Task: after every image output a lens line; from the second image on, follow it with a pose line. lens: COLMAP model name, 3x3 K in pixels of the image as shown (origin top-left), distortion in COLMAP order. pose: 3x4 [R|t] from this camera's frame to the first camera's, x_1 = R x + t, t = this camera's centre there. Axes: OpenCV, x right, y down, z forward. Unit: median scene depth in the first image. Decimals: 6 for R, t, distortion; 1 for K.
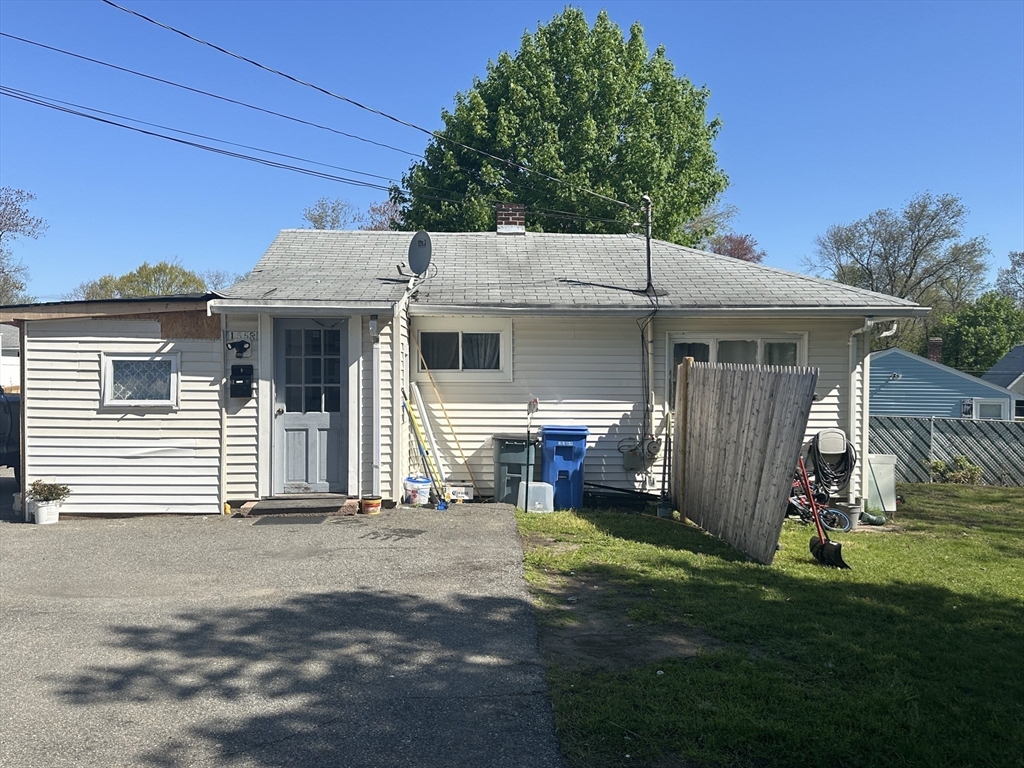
lens RADIAL K [[799.8, 0, 512.0], [0, 799.8, 381.8], [0, 0, 1]] dist [0.035753, -0.001763]
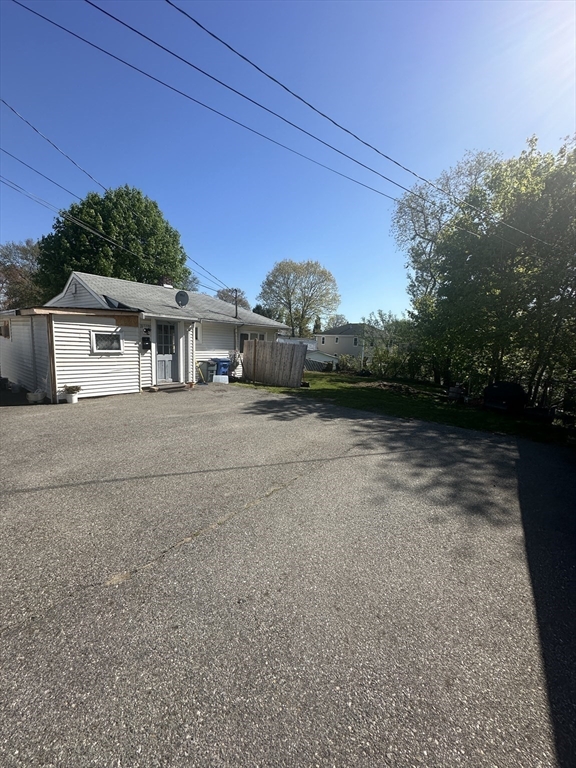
lens RADIAL K [[307.4, 0, 287.6], [0, 307.4, 385.3], [0, 0, 1]] dist [-0.003440, 0.000251]
pose [[0.661621, -0.082541, 0.745281, -0.802824], [-0.030695, 0.990108, 0.136906, -0.016797], [-0.749209, -0.113456, 0.652543, -0.049067]]
